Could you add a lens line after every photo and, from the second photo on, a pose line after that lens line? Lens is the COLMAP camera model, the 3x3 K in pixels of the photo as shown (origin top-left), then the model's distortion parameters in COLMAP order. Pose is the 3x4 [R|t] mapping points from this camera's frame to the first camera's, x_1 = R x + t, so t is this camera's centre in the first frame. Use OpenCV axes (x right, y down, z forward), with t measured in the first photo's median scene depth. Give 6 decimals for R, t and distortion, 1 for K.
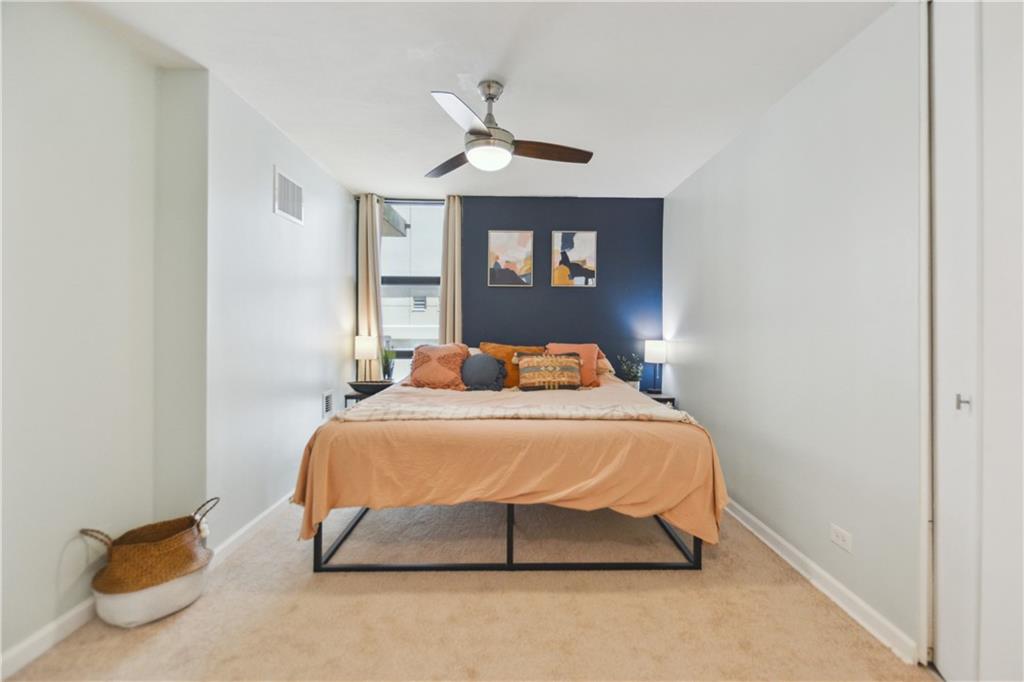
lens RADIAL K [[458.1, 0, 523.6], [0, 458.1, 325.5], [0, 0, 1]] dist [0.002143, -0.004848]
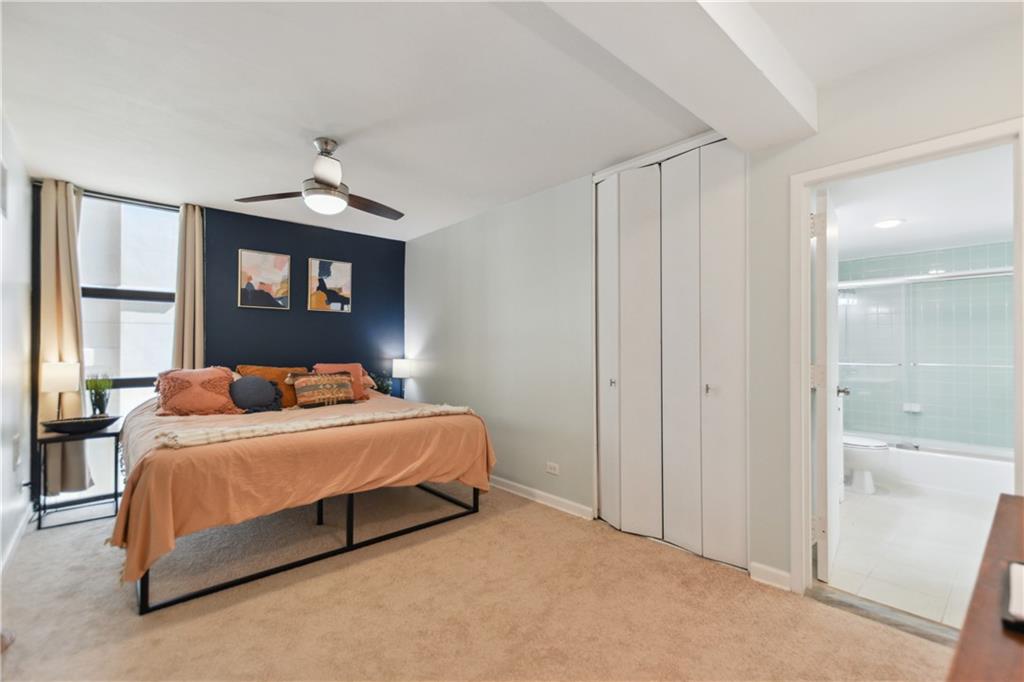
lens RADIAL K [[448.6, 0, 522.8], [0, 448.6, 343.3], [0, 0, 1]] dist [0.010175, -0.000811]
pose [[0.754927, 0.000849, 0.655808, -0.299019], [0.003470, 0.999980, -0.005289, -0.002561], [-0.655800, 0.006268, 0.754909, -0.126255]]
